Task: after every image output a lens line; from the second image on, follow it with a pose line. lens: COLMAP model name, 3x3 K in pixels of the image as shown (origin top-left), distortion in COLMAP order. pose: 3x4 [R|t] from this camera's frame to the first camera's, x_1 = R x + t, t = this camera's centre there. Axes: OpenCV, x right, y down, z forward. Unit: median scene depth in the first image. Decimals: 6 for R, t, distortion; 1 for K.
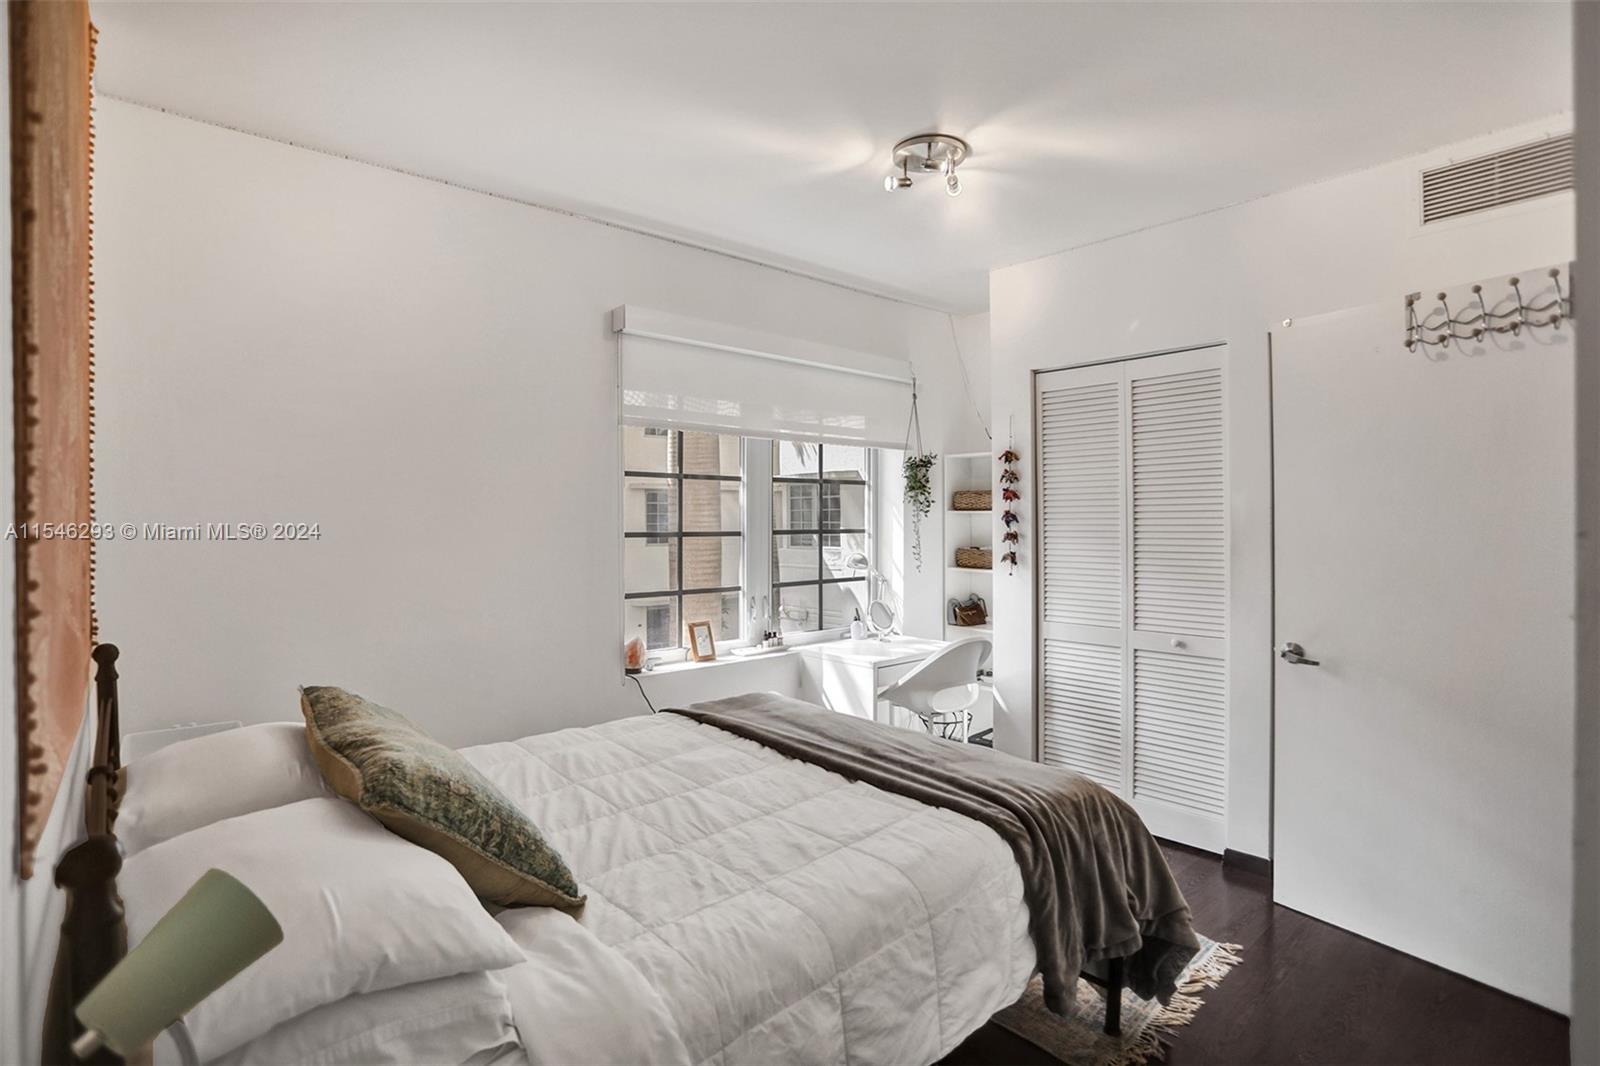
lens RADIAL K [[783.1, 0, 797.5], [0, 783.1, 526.3], [0, 0, 1]] dist [-0.066515, 0.028867]
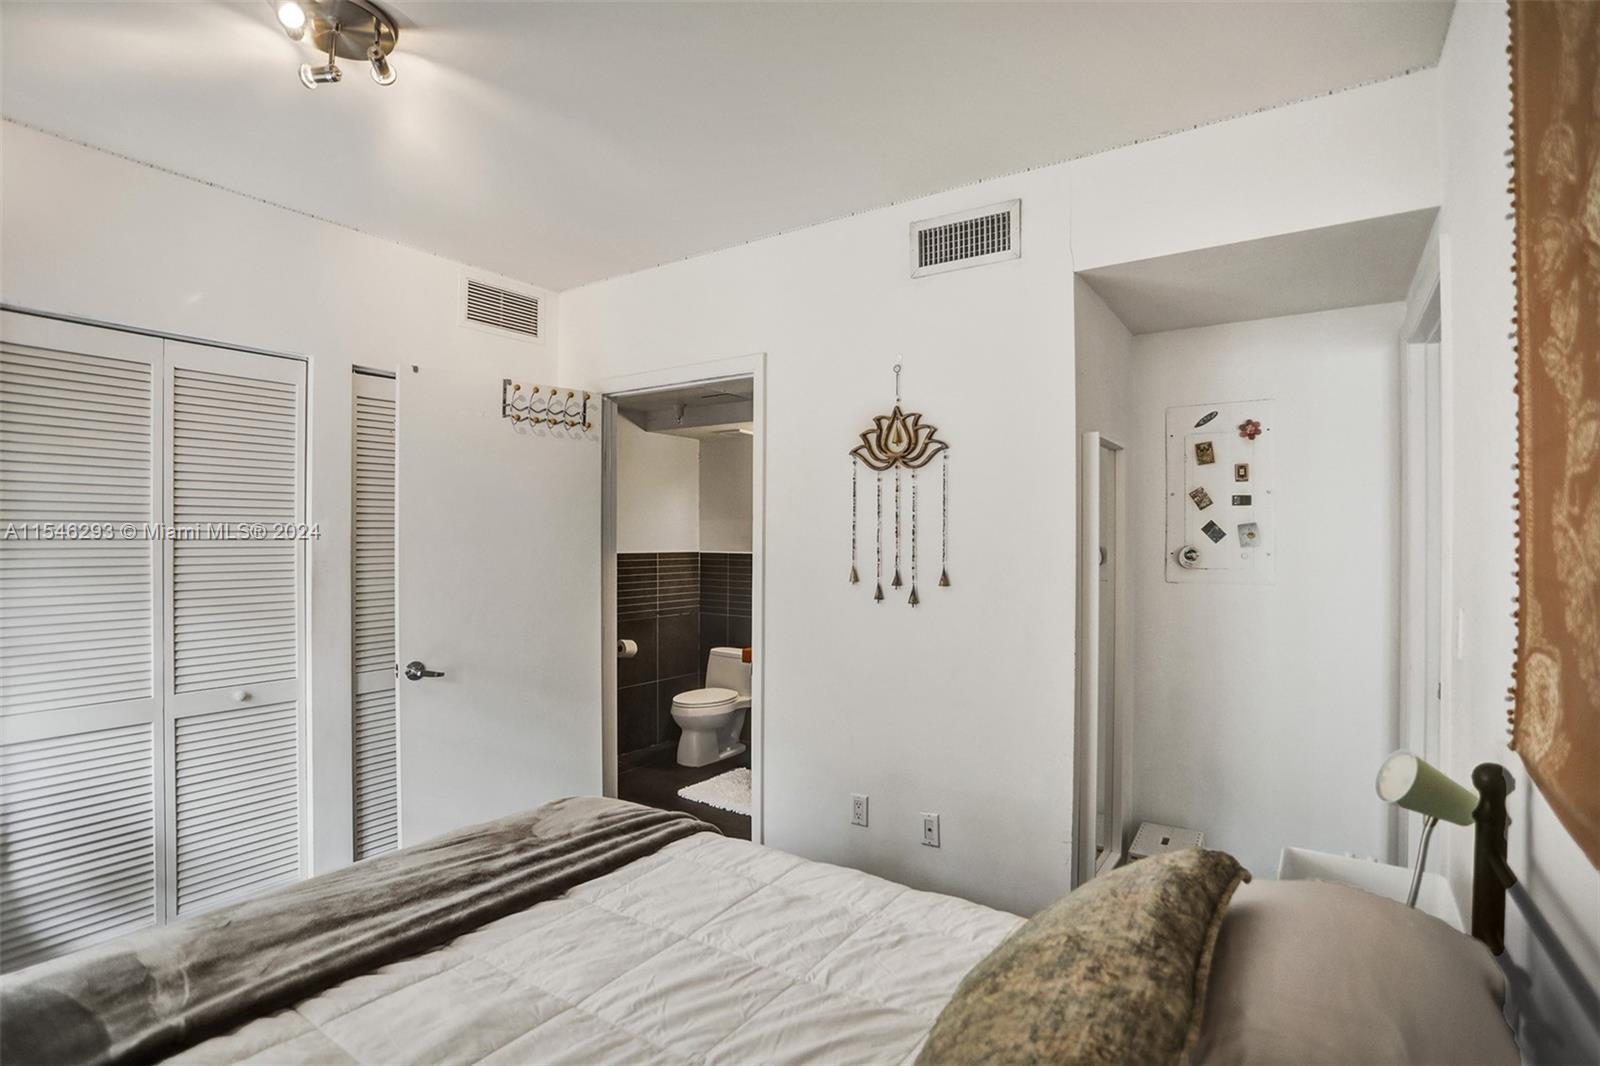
lens RADIAL K [[791.6, 0, 794.2], [0, 791.6, 533.2], [0, 0, 1]] dist [-0.069303, 0.037056]
pose [[-0.242612, 0.009825, 0.970074, -0.586632], [0.005611, 0.999946, -0.008724, -0.019014], [-0.970107, 0.003326, -0.242654, 0.768051]]
